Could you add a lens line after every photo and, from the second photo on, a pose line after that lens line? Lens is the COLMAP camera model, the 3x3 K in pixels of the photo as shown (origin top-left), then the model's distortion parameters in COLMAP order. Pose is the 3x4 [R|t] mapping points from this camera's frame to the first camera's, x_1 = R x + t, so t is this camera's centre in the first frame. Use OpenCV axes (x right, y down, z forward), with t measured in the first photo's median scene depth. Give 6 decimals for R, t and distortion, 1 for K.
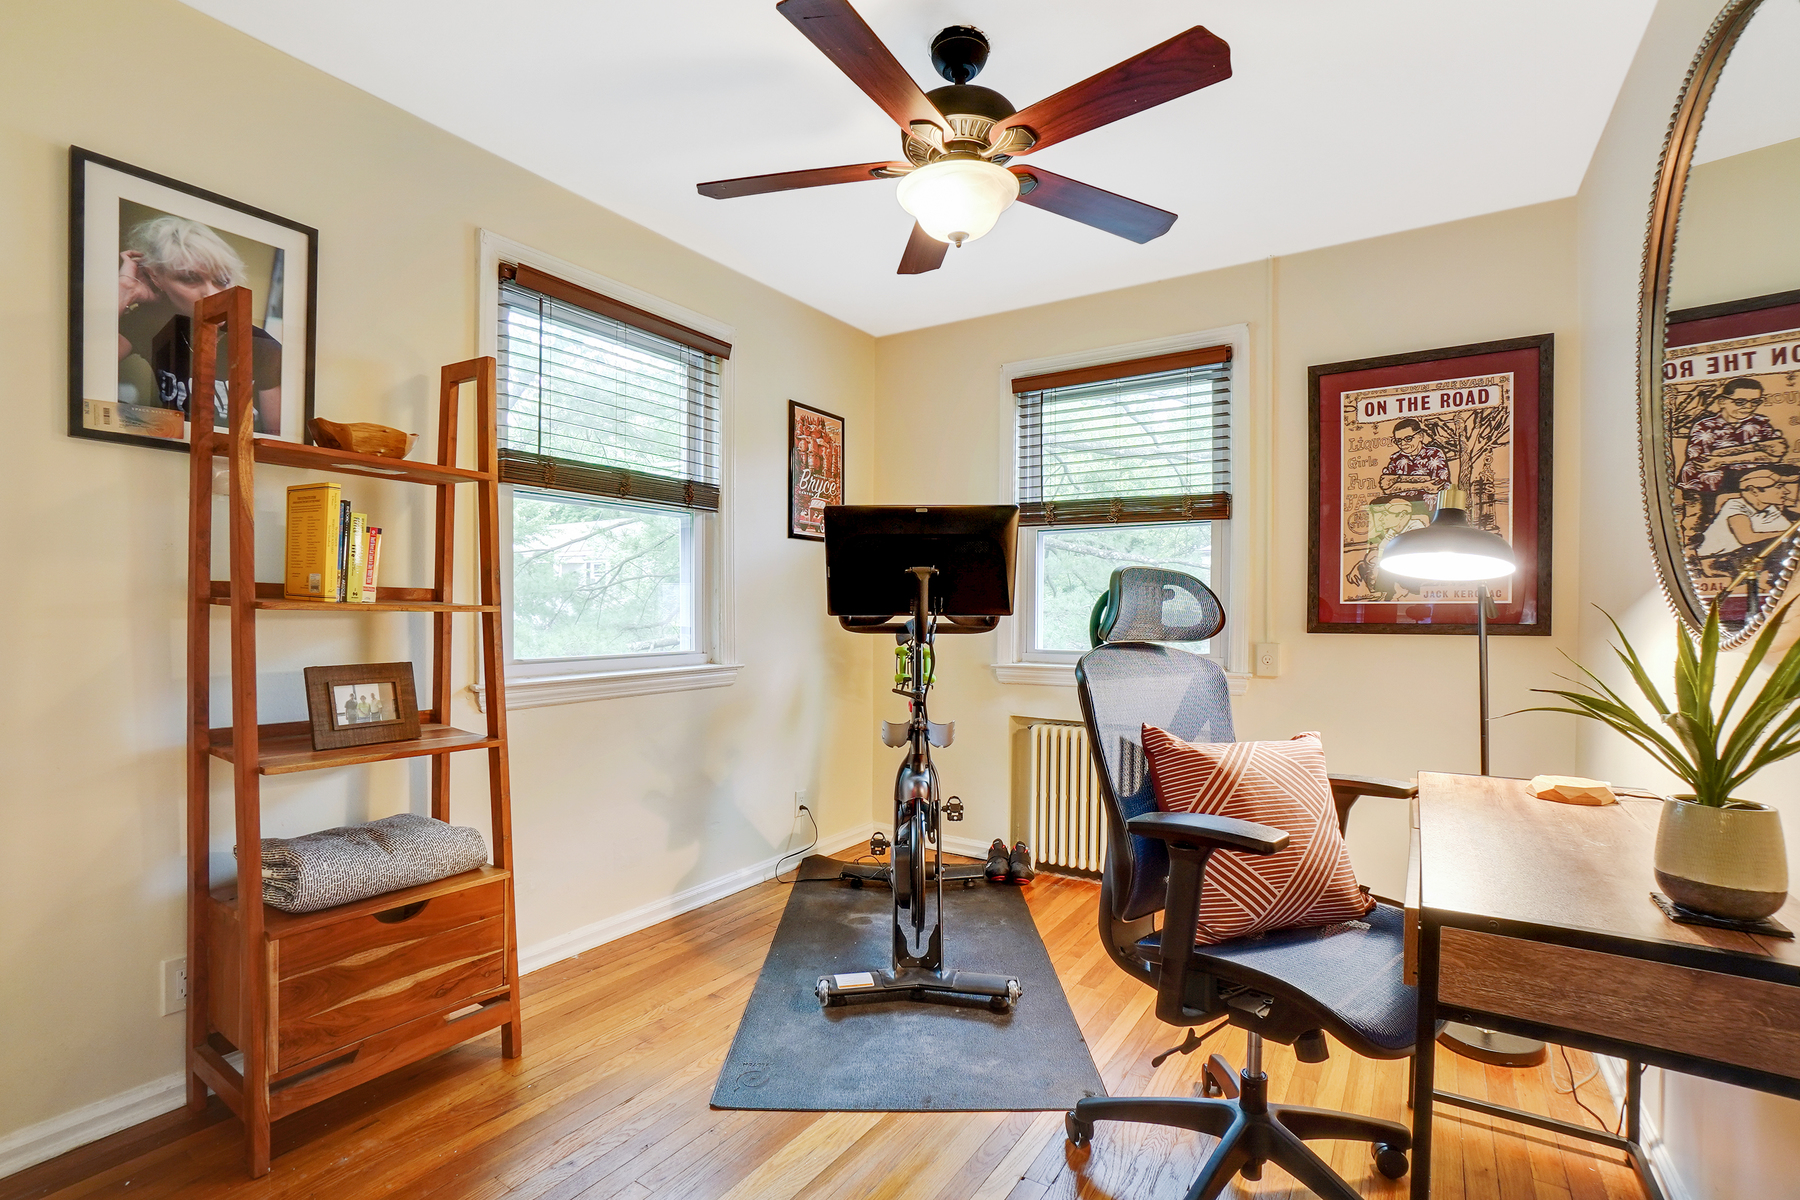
lens RADIAL K [[799.0, 0, 897.6], [0, 799.0, 612.7], [0, 0, 1]] dist [-0.053991, 0.015702]
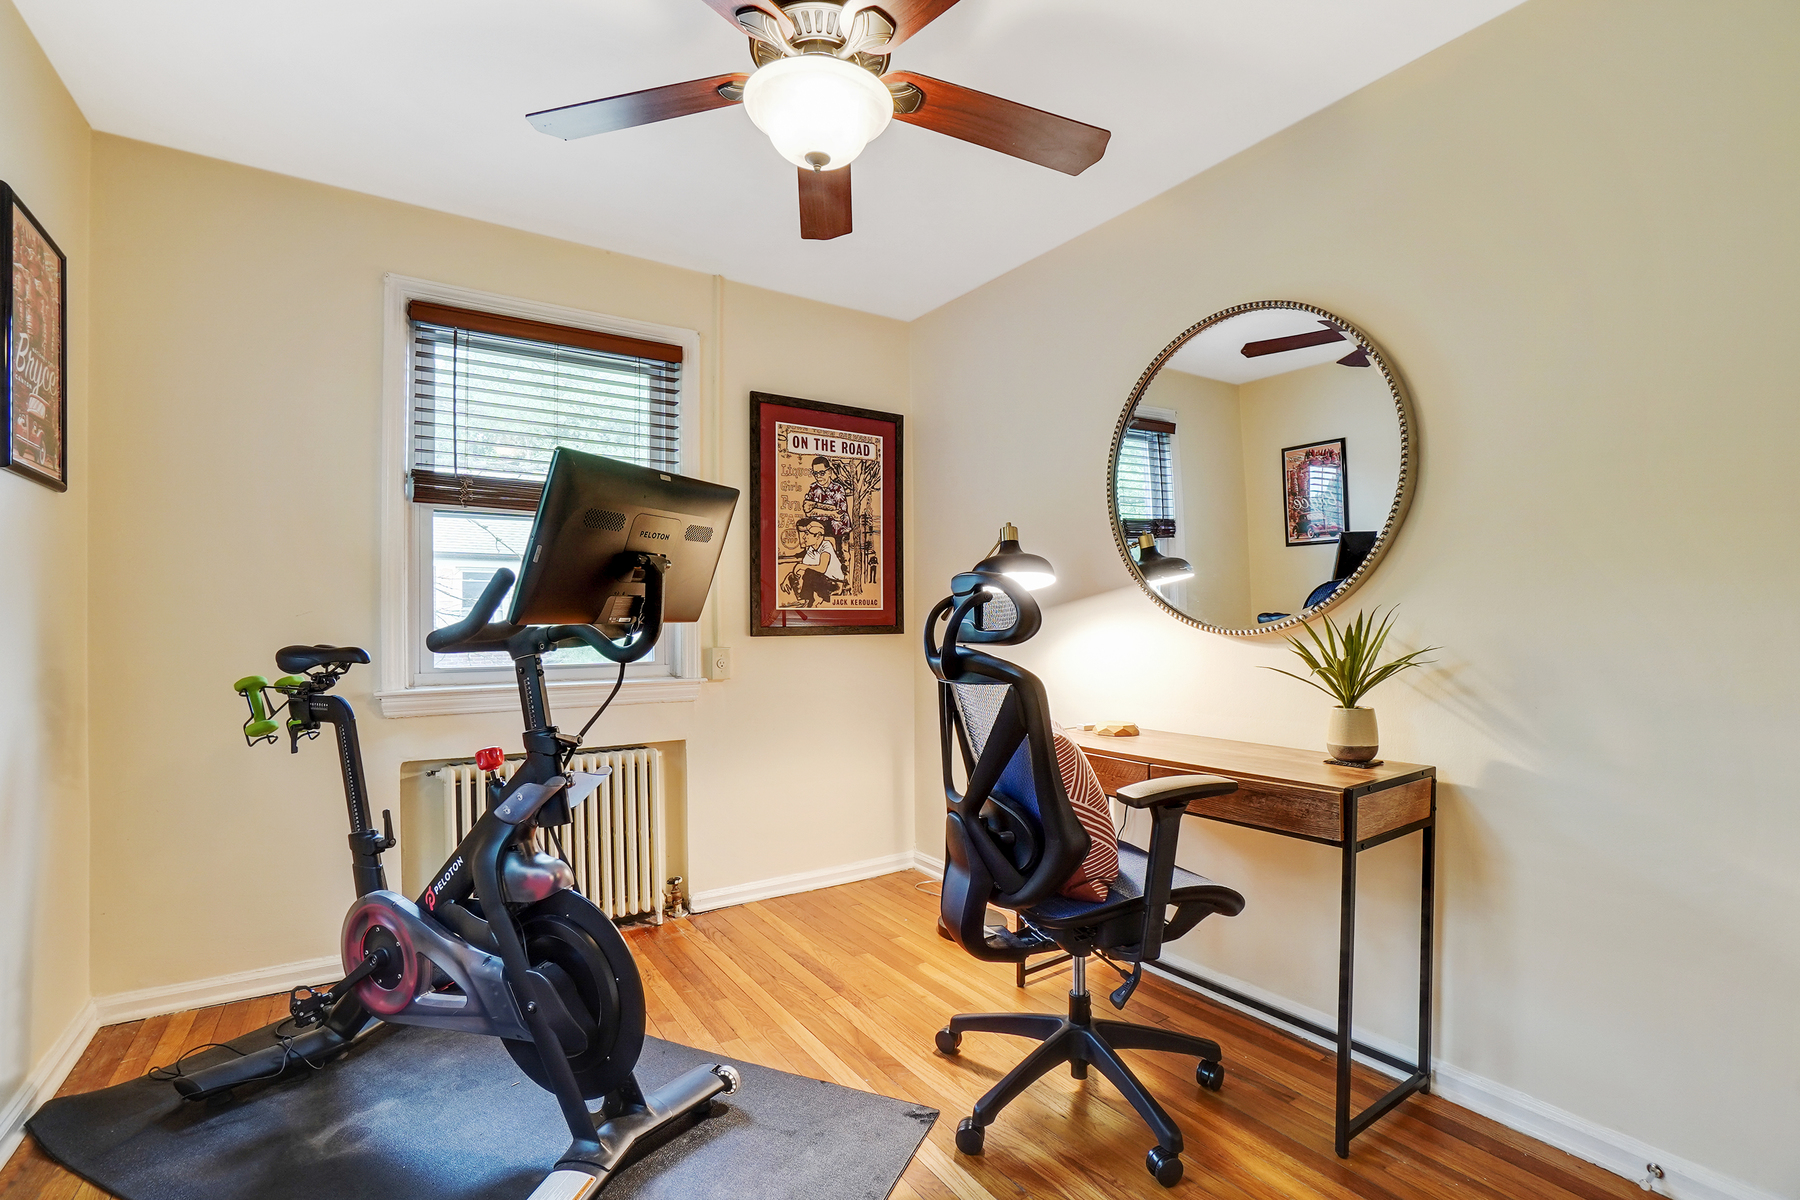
lens RADIAL K [[799.0, 0, 897.3], [0, 799.0, 605.0], [0, 0, 1]] dist [-0.053991, 0.015702]
pose [[0.404917, 0.004647, 0.914342, -0.422828], [0.000524, 0.999986, -0.005314, -0.012090], [-0.914353, 0.002631, 0.404908, 0.393177]]
